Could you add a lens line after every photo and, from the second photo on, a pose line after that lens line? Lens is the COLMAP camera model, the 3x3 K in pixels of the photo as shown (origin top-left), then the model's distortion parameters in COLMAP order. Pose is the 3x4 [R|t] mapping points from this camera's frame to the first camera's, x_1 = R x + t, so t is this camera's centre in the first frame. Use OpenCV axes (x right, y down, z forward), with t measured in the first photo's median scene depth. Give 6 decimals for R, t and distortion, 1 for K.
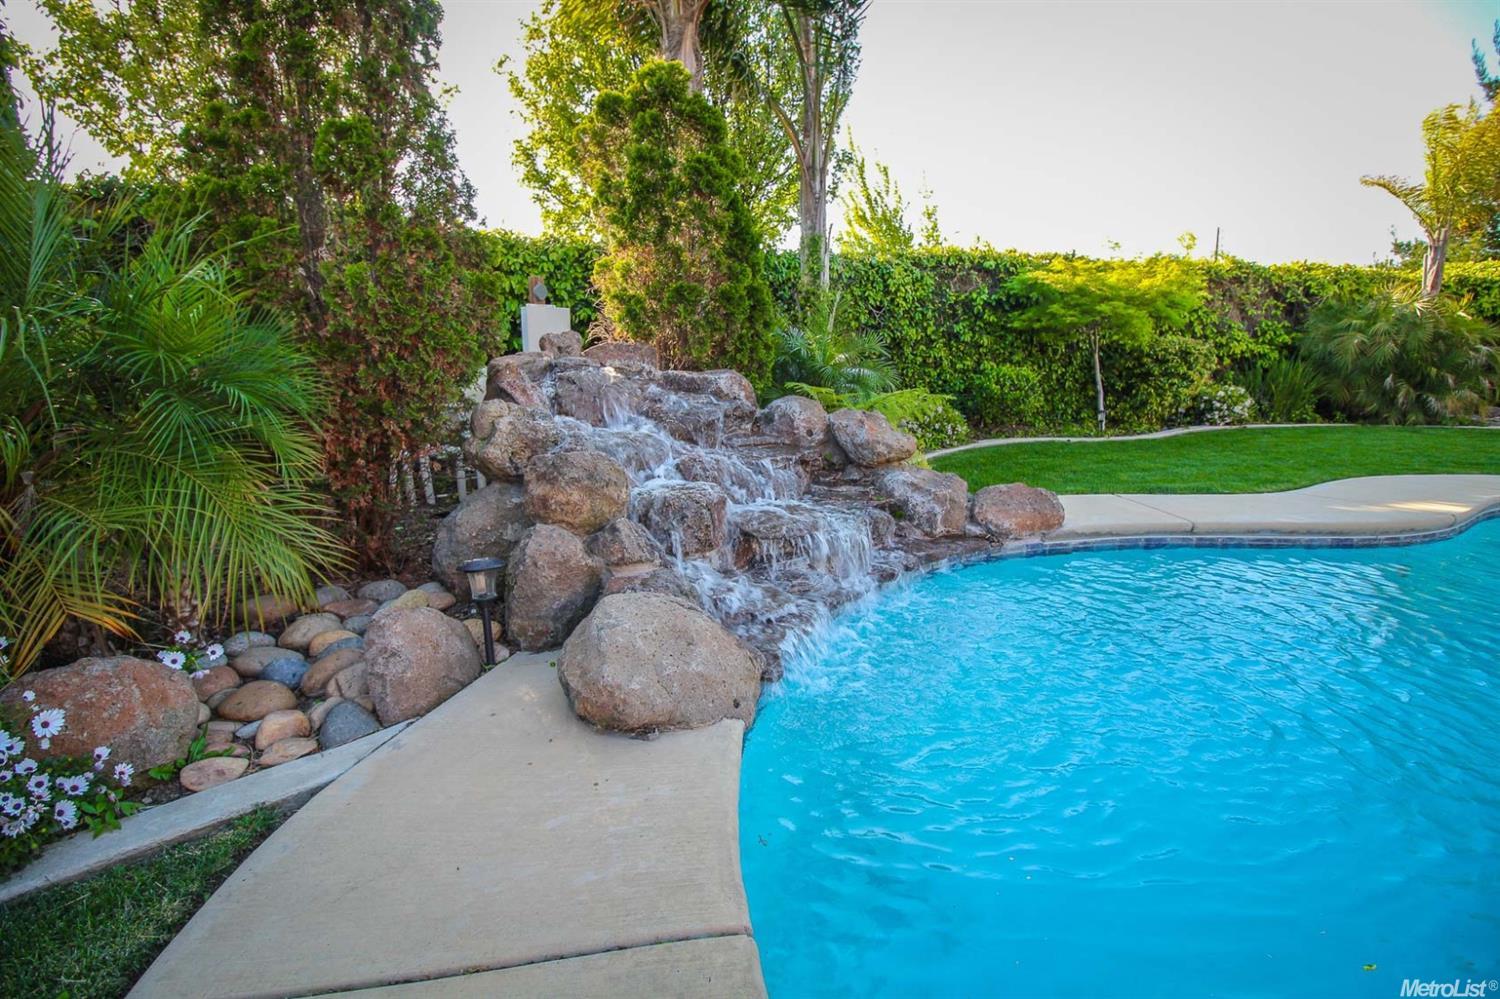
lens RADIAL K [[715.0, 0, 750.7], [0, 715.0, 494.2], [0, 0, 1]] dist [-0.018734, 0.000206]
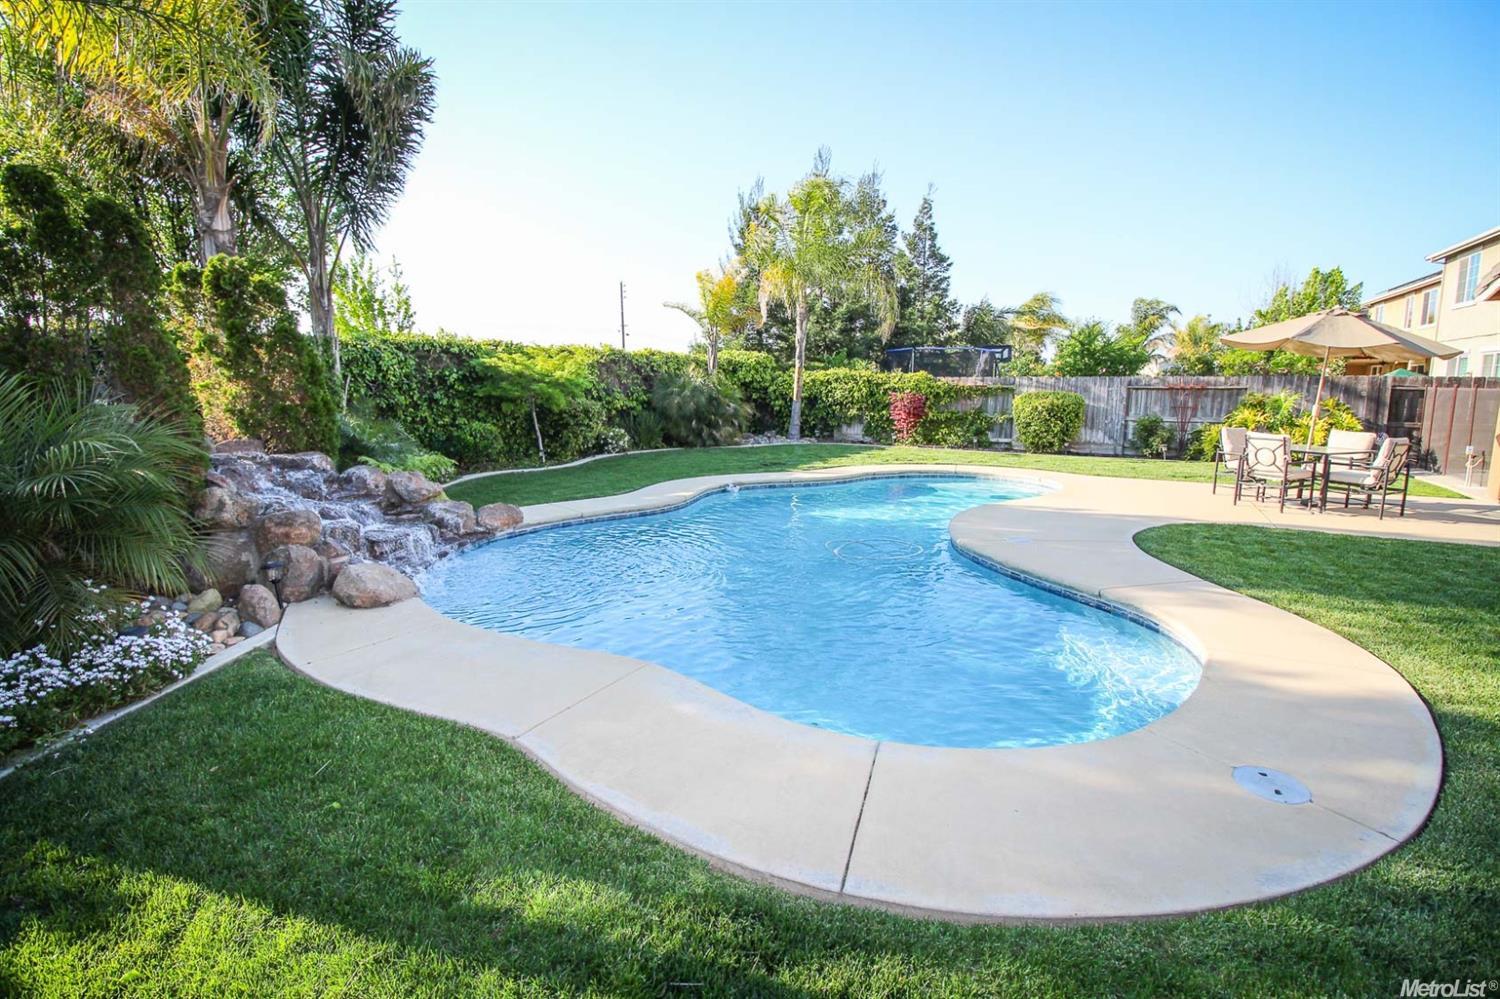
lens RADIAL K [[715.0, 0, 750.7], [0, 715.0, 494.2], [0, 0, 1]] dist [-0.018734, 0.000206]
pose [[0.747809, -0.096045, 0.656930, -0.182467], [0.113560, 0.993403, 0.015968, 0.003741], [-0.654130, 0.062659, 0.753783, -0.433475]]
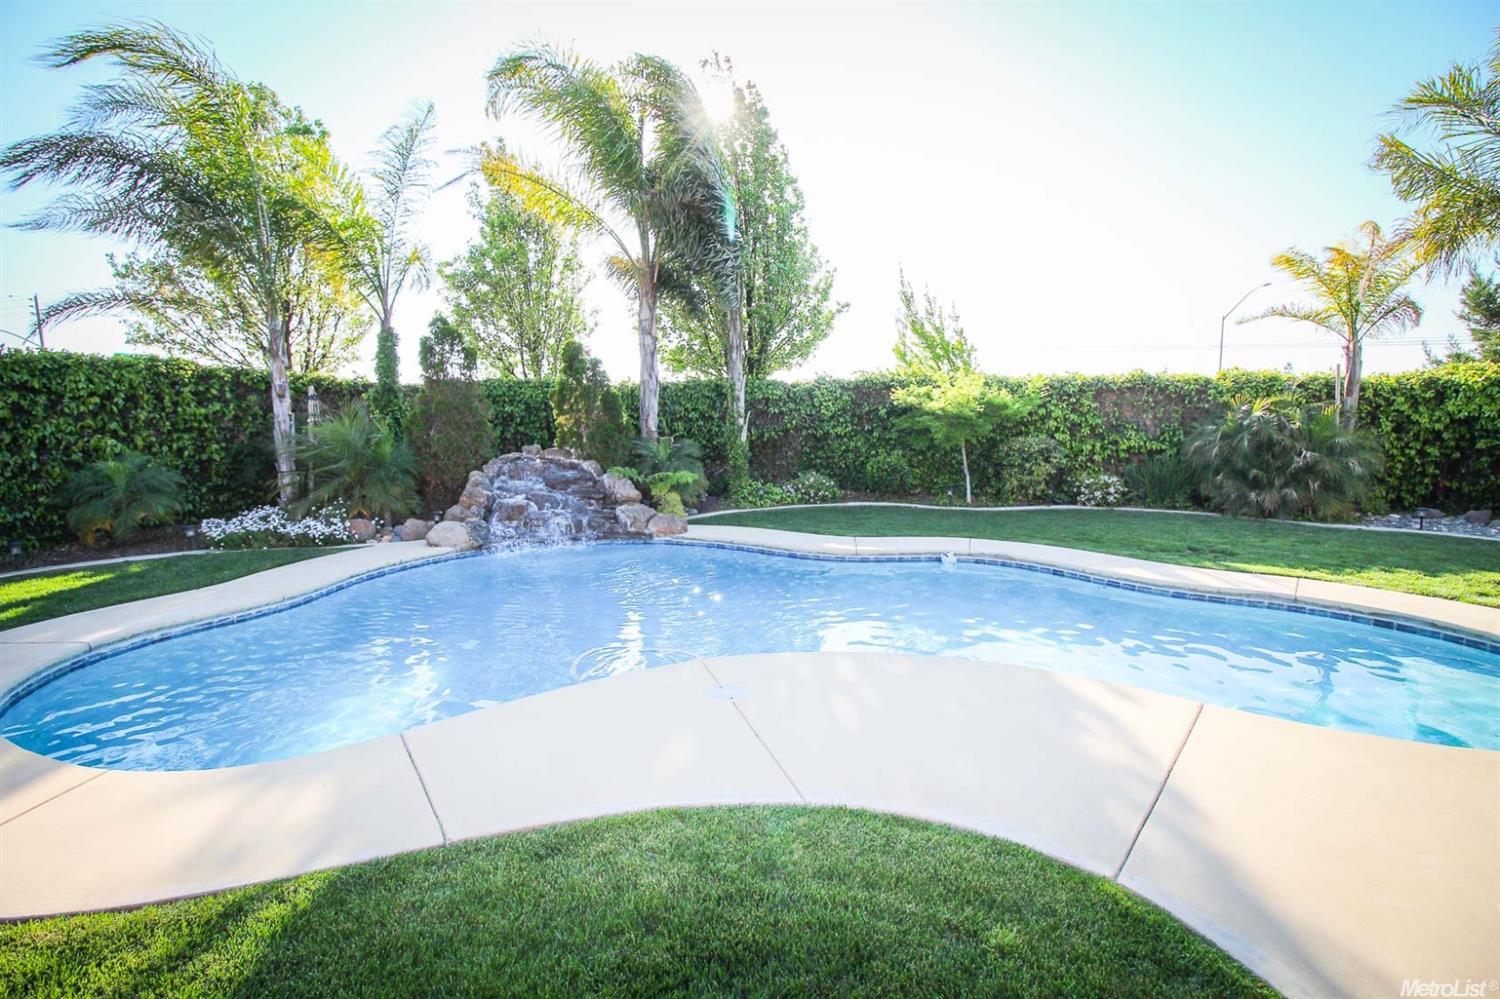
lens RADIAL K [[715.0, 0, 750.7], [0, 715.0, 494.2], [0, 0, 1]] dist [-0.018734, 0.000206]
pose [[0.856964, 0.068394, -0.510818, 0.837787], [-0.101106, 0.994206, -0.036504, -0.010656], [0.505361, 0.082929, 0.858914, -0.433243]]
